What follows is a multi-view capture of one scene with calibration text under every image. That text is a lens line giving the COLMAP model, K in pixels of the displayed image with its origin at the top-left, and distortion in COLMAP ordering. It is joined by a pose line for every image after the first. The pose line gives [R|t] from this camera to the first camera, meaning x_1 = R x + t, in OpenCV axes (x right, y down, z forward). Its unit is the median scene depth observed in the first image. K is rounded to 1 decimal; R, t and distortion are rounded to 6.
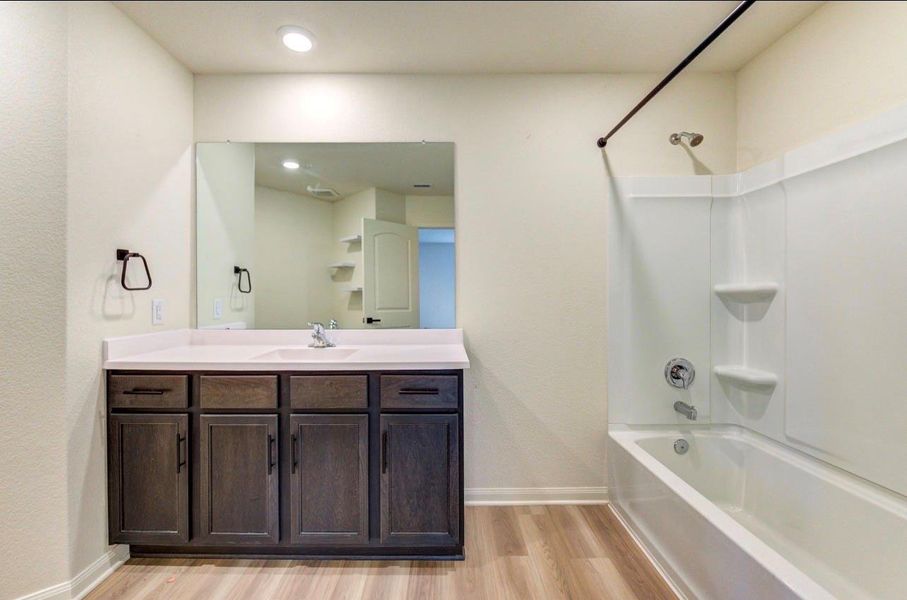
lens RADIAL K [[383.5, 0, 452.8], [0, 383.5, 298.0], [0, 0, 1]] dist [-0.008309, -0.002067]
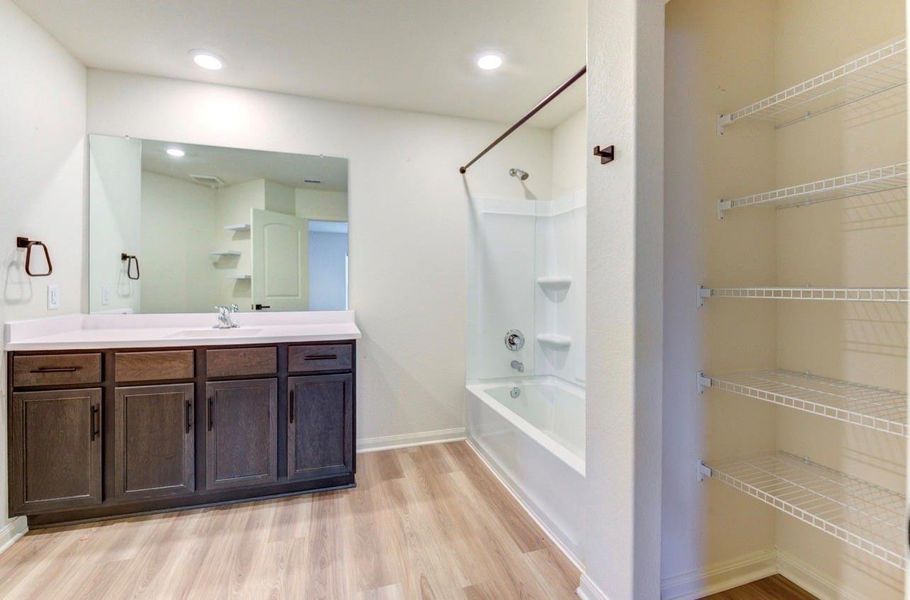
lens RADIAL K [[384.8, 0, 458.2], [0, 384.8, 285.9], [0, 0, 1]] dist [-0.008309, -0.002067]
pose [[0.954175, 0.005619, 0.299197, -0.032050], [-0.004727, 0.999982, -0.003707, 0.004716], [-0.299212, 0.002122, 0.954184, -0.352664]]
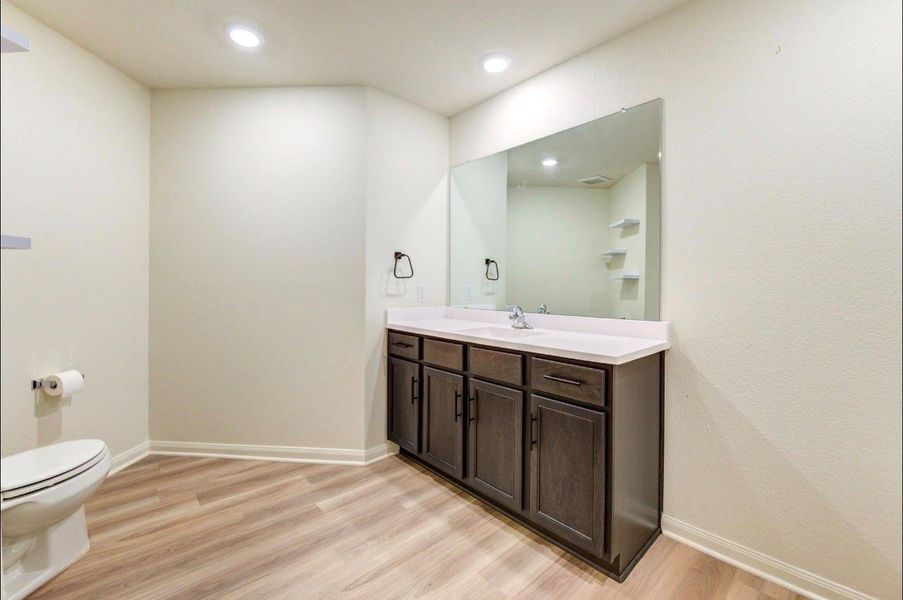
lens RADIAL K [[382.3, 0, 437.4], [0, 382.3, 288.7], [0, 0, 1]] dist [-0.018724, -0.000580]
pose [[0.646454, 0.011196, -0.762871, 0.408393], [-0.009345, 0.999934, 0.006756, 0.010070], [0.762896, 0.002762, 0.646515, 0.121497]]
